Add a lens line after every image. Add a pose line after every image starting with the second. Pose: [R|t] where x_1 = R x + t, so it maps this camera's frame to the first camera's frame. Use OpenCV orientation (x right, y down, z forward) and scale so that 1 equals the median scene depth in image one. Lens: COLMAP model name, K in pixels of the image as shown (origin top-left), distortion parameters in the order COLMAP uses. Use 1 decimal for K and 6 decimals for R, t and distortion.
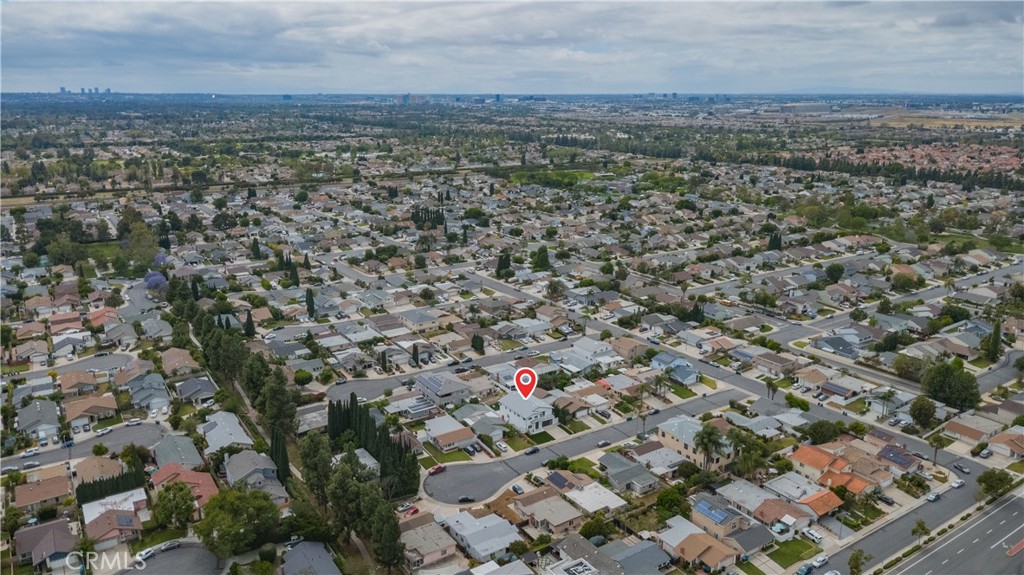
lens RADIAL K [[721.2, 0, 507.2], [0, 721.2, 290.9], [0, 0, 1]] dist [0.038568, -0.051784]
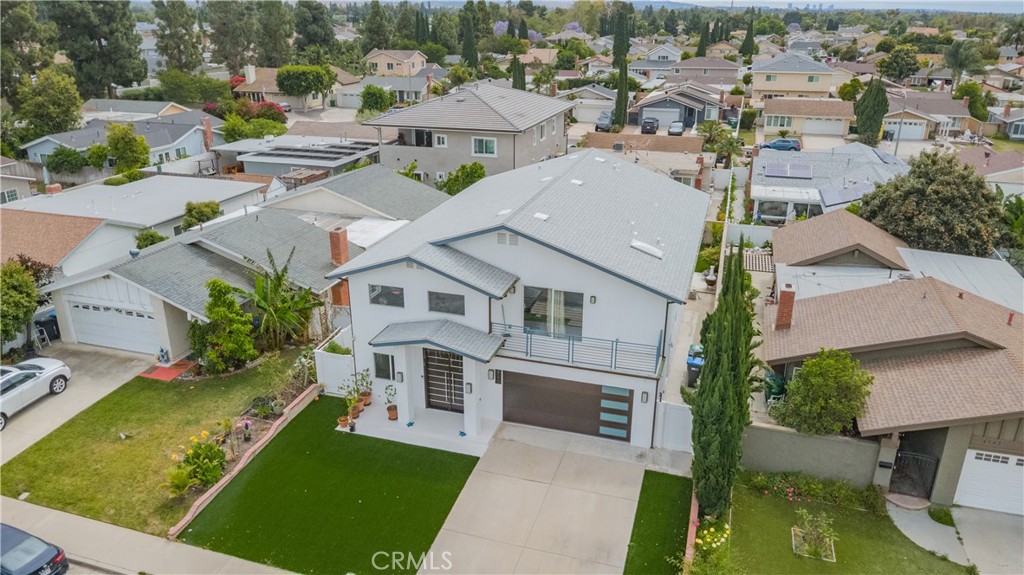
lens RADIAL K [[721.2, 0, 507.2], [0, 721.2, 290.9], [0, 0, 1]] dist [0.038568, -0.051784]
pose [[0.630540, 0.281346, -0.723369, 0.112085], [-0.209678, 0.959082, 0.190254, 0.136881], [0.747298, 0.031712, 0.663732, 0.850582]]
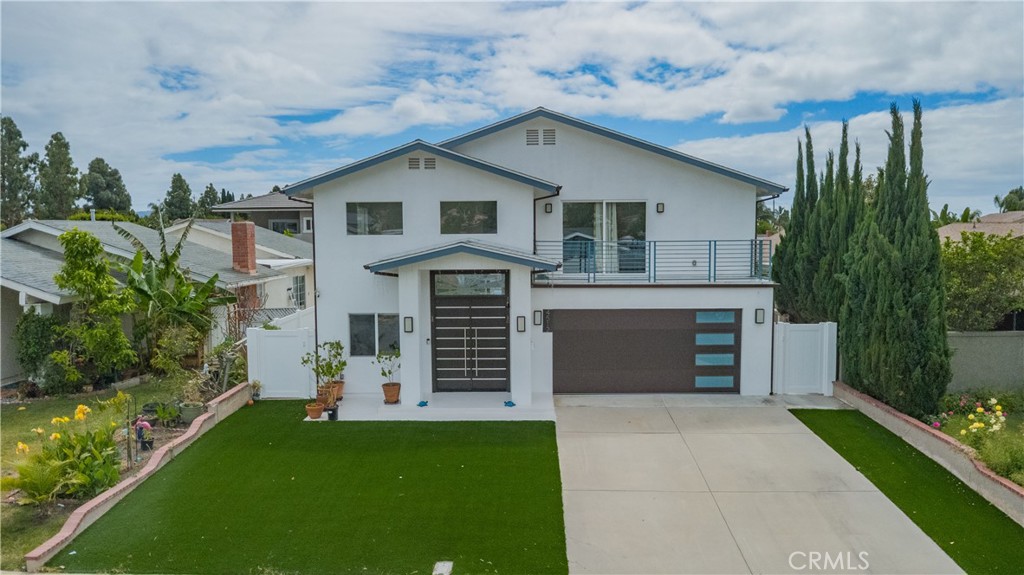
lens RADIAL K [[721.2, 0, 507.2], [0, 721.2, 290.9], [0, 0, 1]] dist [0.038568, -0.051784]
pose [[0.823115, 0.044188, -0.566153, 0.078947], [-0.146538, 0.979731, -0.136579, 0.174172], [0.548642, 0.195383, 0.812907, 0.857096]]
